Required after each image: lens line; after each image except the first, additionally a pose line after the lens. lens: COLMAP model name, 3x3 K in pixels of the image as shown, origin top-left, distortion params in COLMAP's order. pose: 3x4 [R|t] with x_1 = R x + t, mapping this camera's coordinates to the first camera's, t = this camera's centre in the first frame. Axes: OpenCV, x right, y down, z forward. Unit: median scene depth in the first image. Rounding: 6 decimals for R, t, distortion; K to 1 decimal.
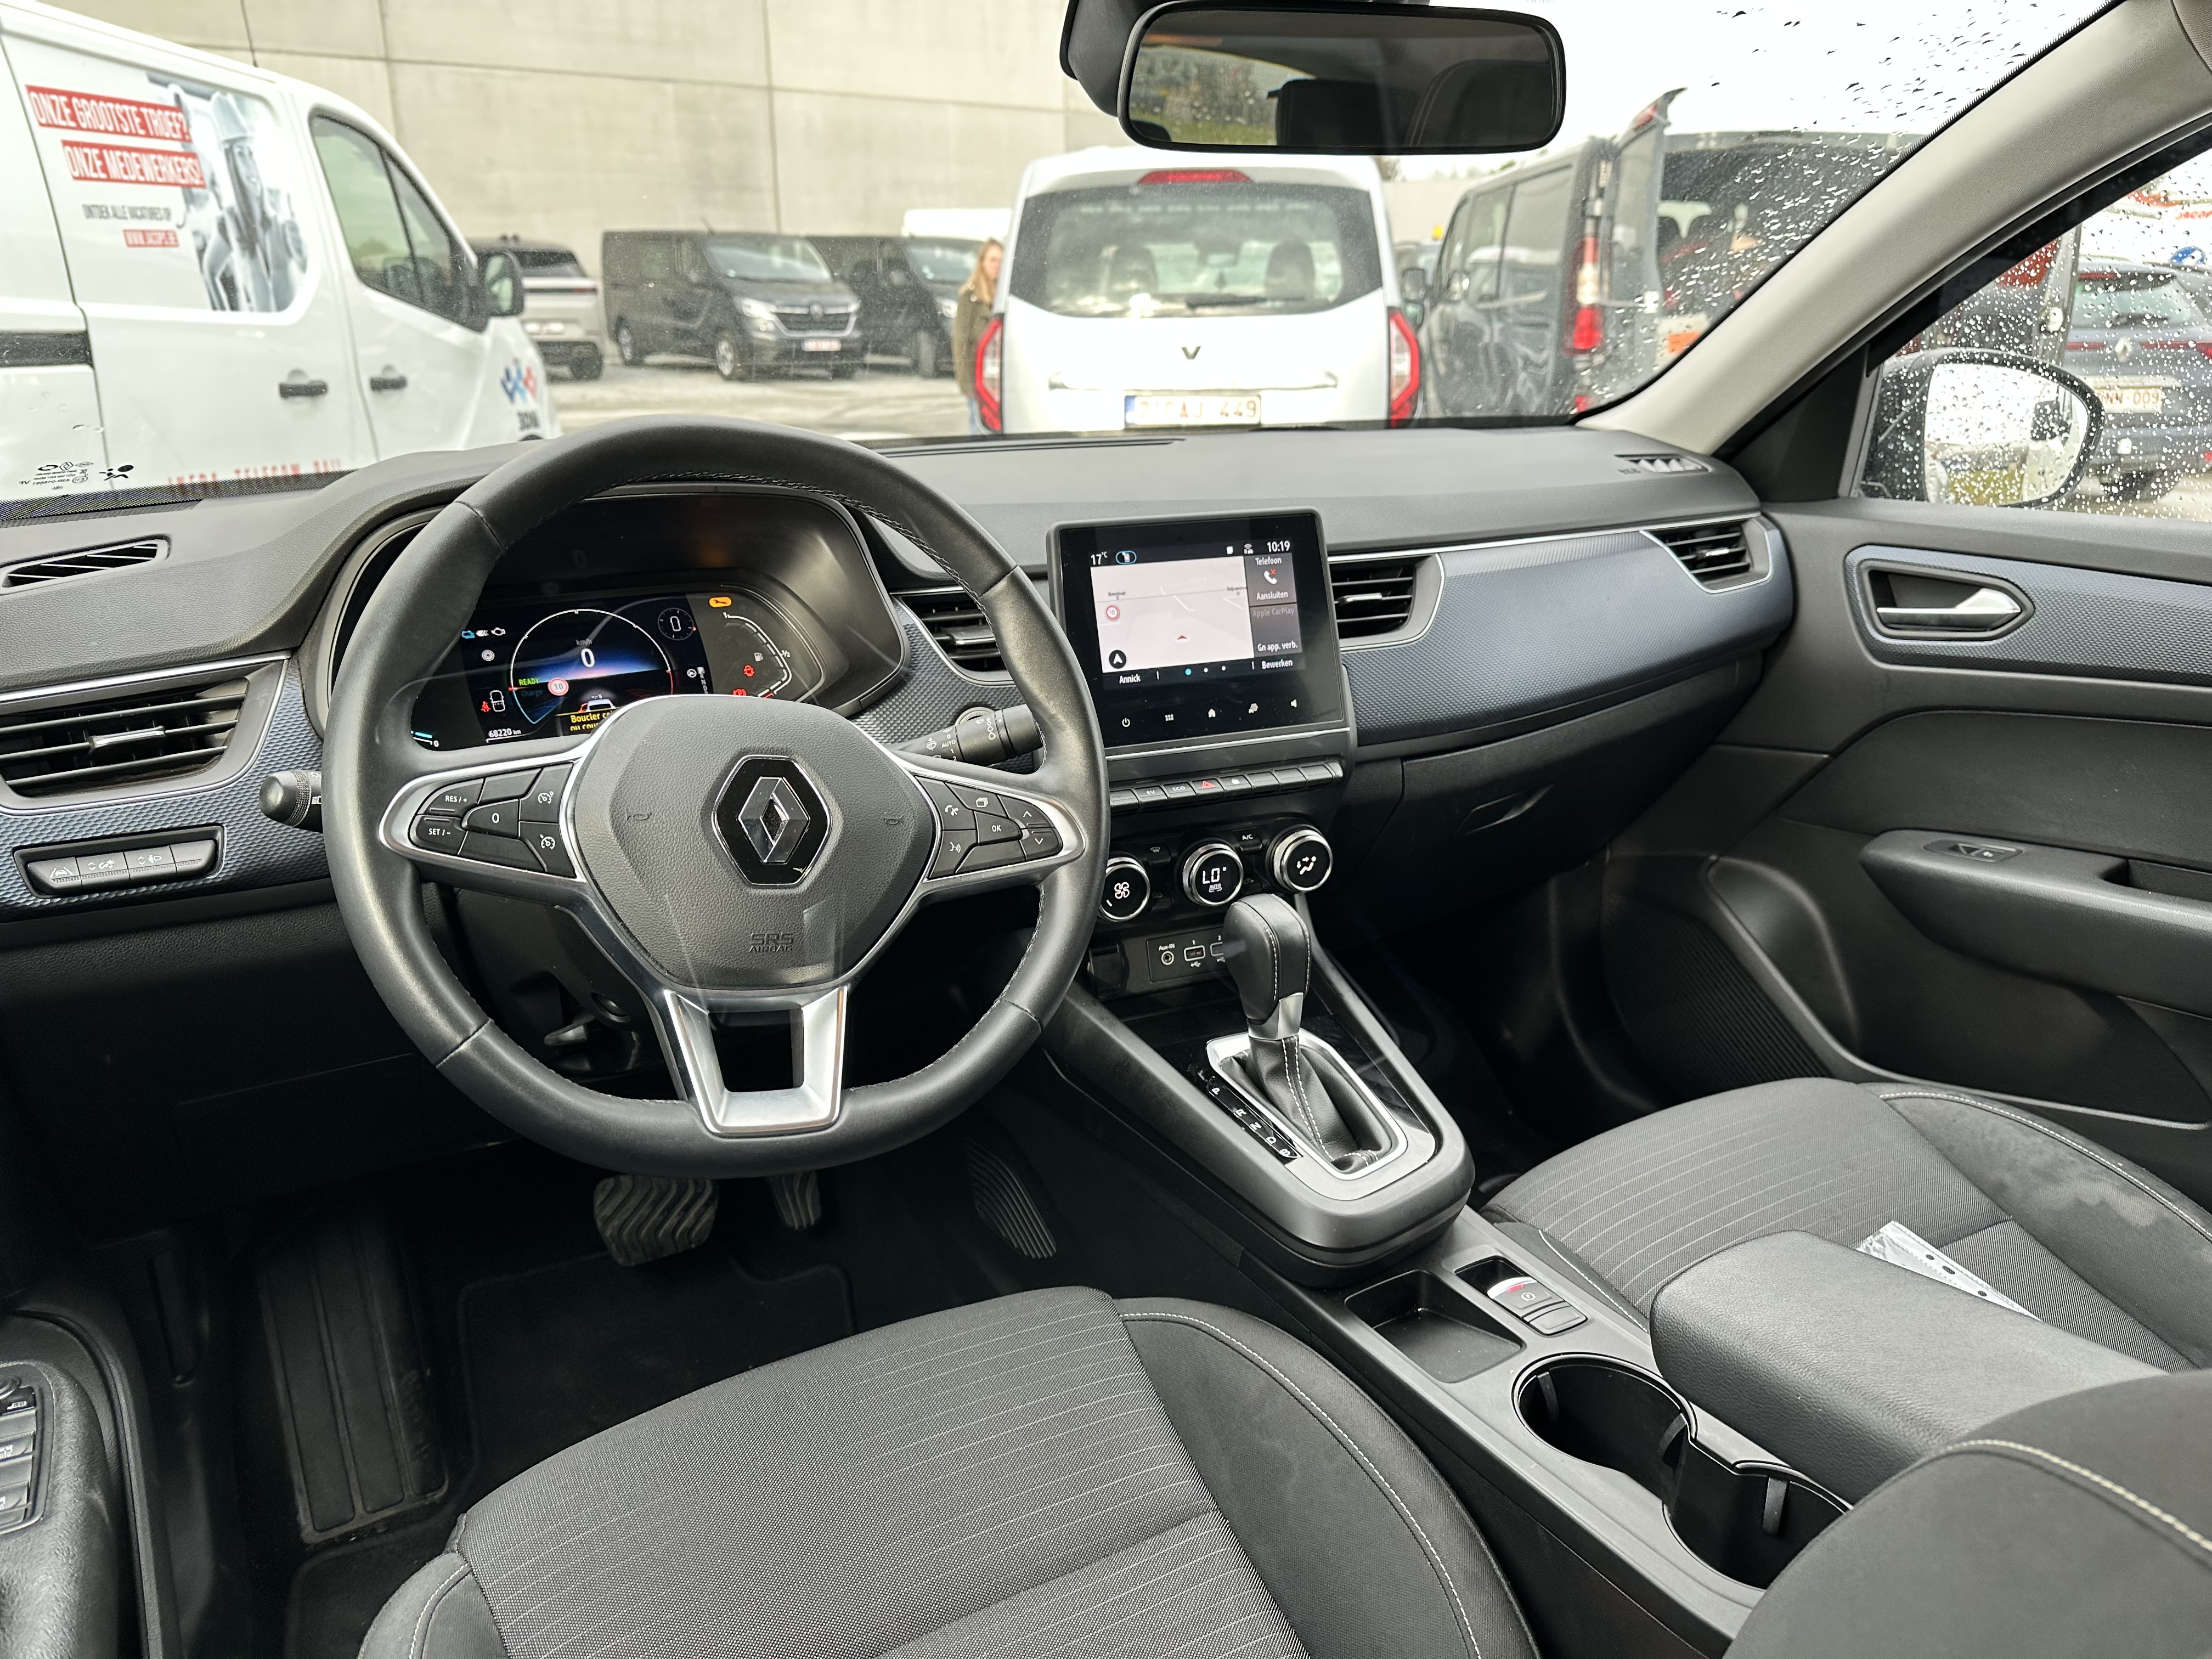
lens RADIAL K [[1557.0, 0, 1103.4], [0, 1557.0, 815.5], [0, 0, 1]] dist [0.058885, -0.061603]
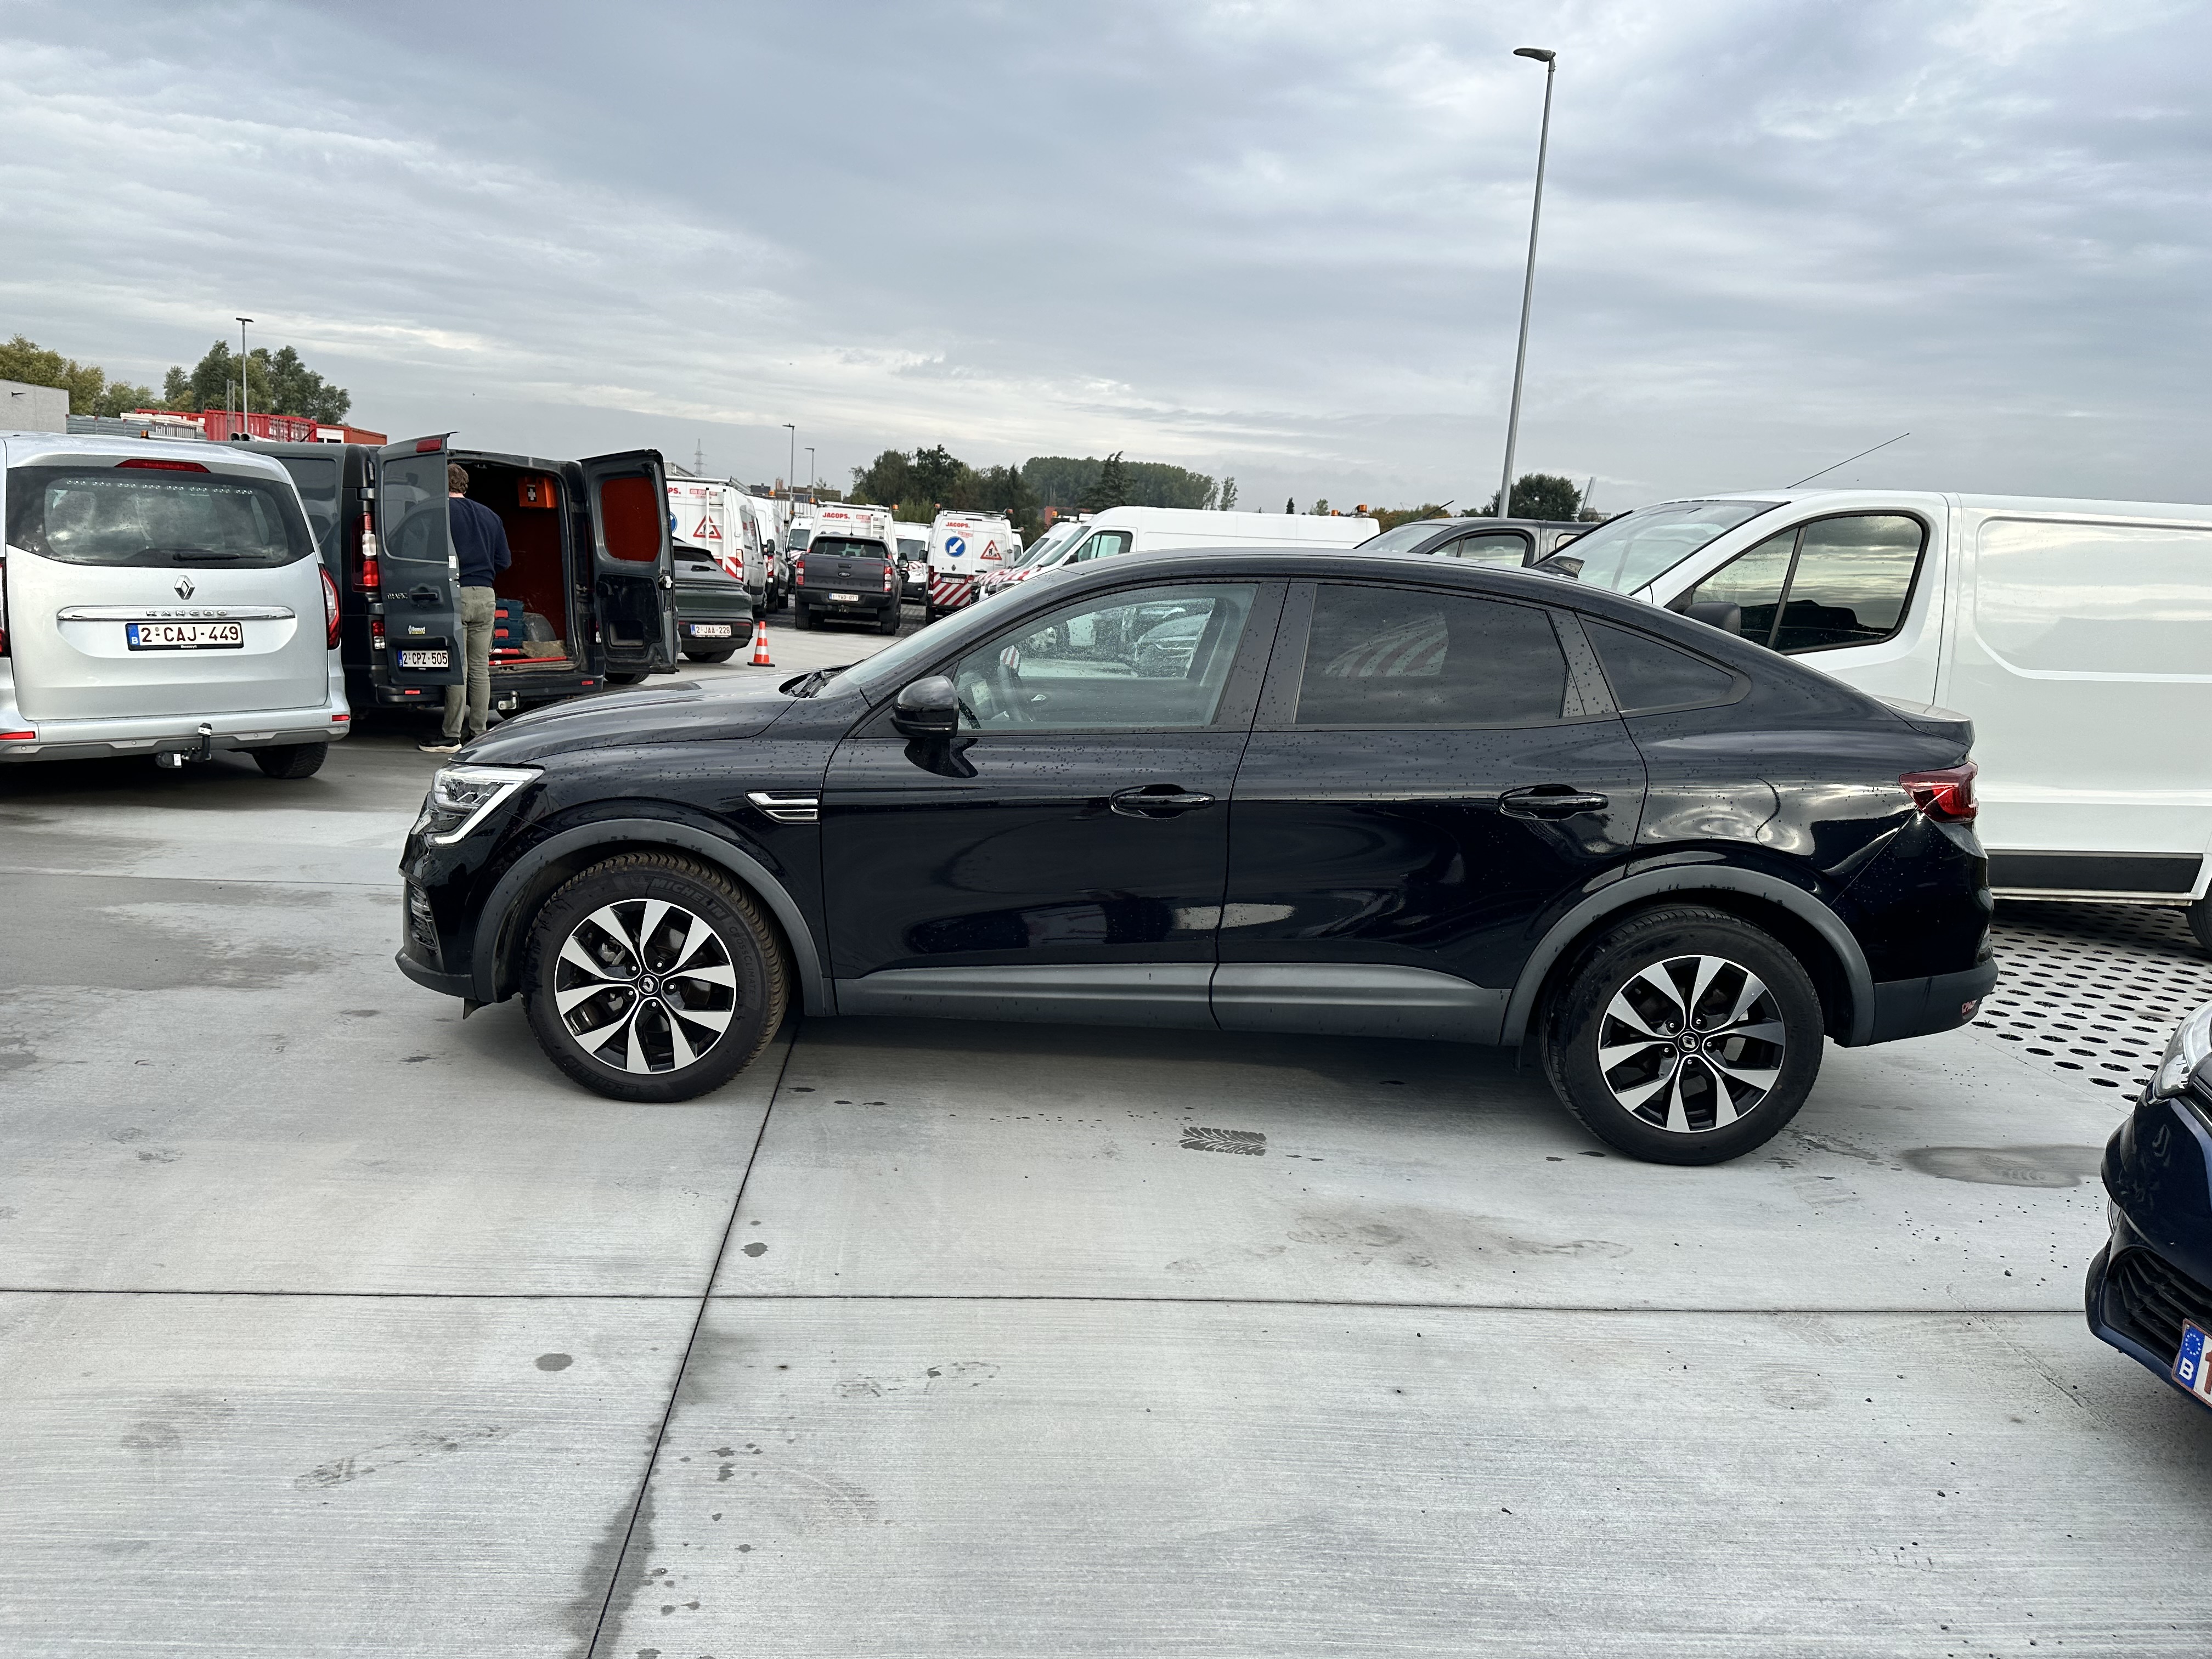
lens RADIAL K [[1597.0, 0, 1106.0], [0, 1597.0, 829.5], [0, 0, 1]] dist [0.023538, -0.001903]
pose [[0.512972, -0.116071, 0.850521, -0.989917], [0.213418, 0.976950, 0.004607, 0.080065], [-0.831452, 0.179153, 0.525920, -0.442072]]
